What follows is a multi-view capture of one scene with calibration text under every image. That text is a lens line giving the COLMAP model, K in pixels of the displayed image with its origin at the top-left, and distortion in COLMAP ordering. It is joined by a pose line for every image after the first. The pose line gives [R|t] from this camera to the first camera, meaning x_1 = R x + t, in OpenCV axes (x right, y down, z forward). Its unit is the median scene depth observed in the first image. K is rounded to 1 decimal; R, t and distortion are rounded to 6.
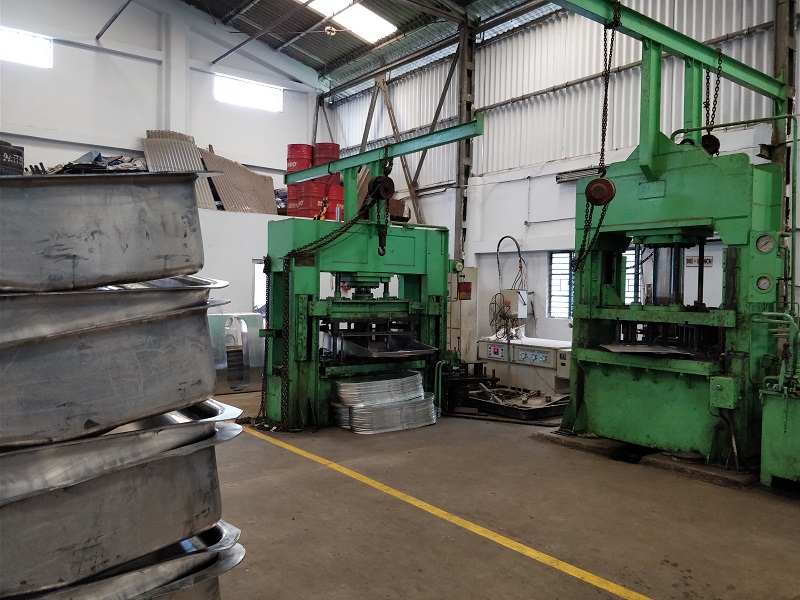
lens RADIAL K [[649.8, 0, 397.6], [0, 649.8, 296.4], [0, 0, 1]] dist [0.069702, -0.081753]
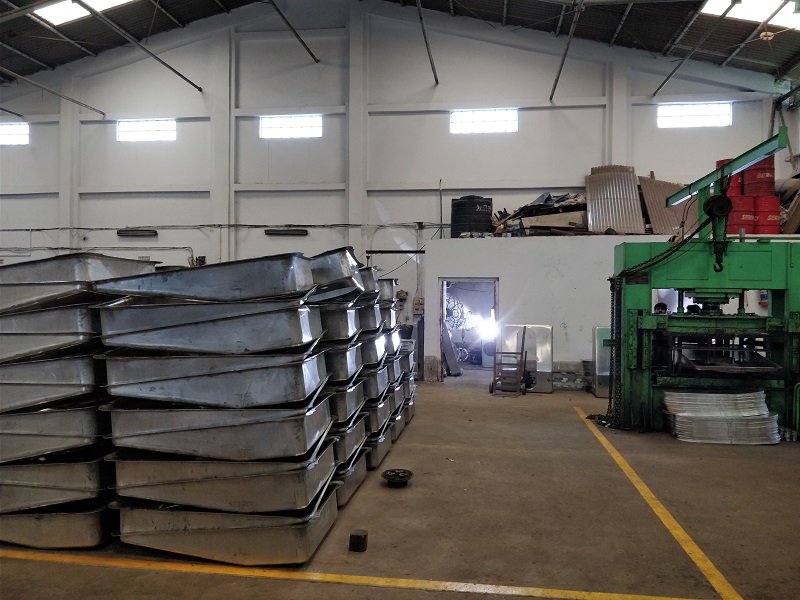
lens RADIAL K [[662.5, 0, 394.8], [0, 662.5, 300.7], [0, 0, 1]] dist [-0.006288, -0.005801]
pose [[0.703856, -0.005428, -0.710322, 0.235328], [-0.012060, 0.999735, -0.019590, 0.005912], [0.710240, 0.022355, 0.703604, -0.058808]]
